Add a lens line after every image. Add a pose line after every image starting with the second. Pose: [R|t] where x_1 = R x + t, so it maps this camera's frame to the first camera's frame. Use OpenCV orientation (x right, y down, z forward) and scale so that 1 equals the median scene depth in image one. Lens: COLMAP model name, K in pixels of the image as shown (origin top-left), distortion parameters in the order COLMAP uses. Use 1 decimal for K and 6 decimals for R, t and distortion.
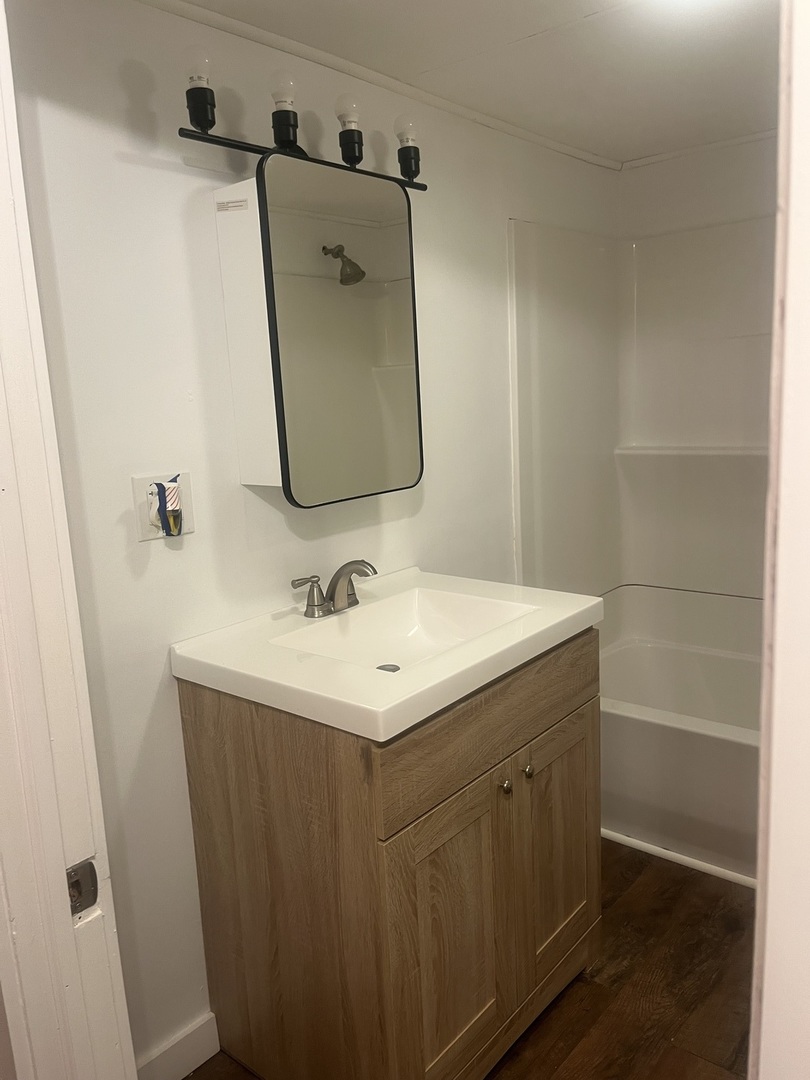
lens RADIAL K [[818.1, 0, 408.5], [0, 818.1, 539.9], [0, 0, 1]] dist [0.061137, -0.094611]
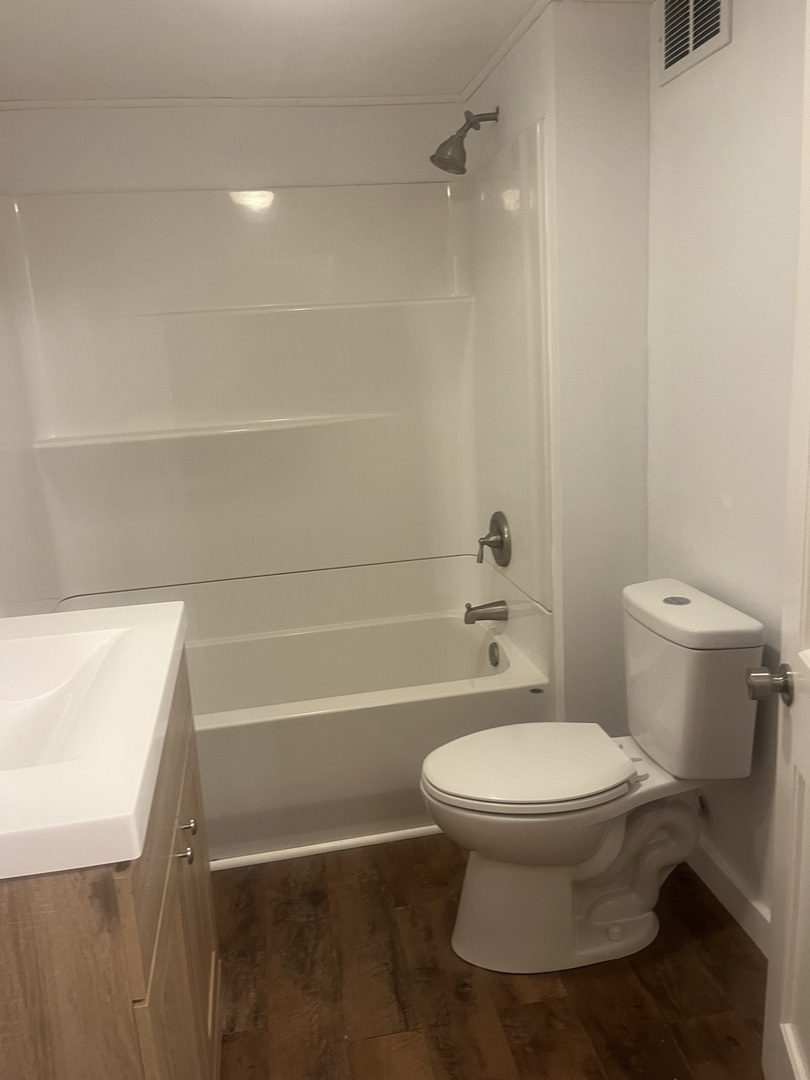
lens RADIAL K [[818.1, 0, 400.1], [0, 818.1, 529.8], [0, 0, 1]] dist [0.061137, -0.094611]
pose [[0.649338, -0.156531, 0.744216, -0.330093], [0.168254, 0.983907, 0.060141, -0.020997], [-0.741654, 0.086165, 0.665225, 0.345855]]
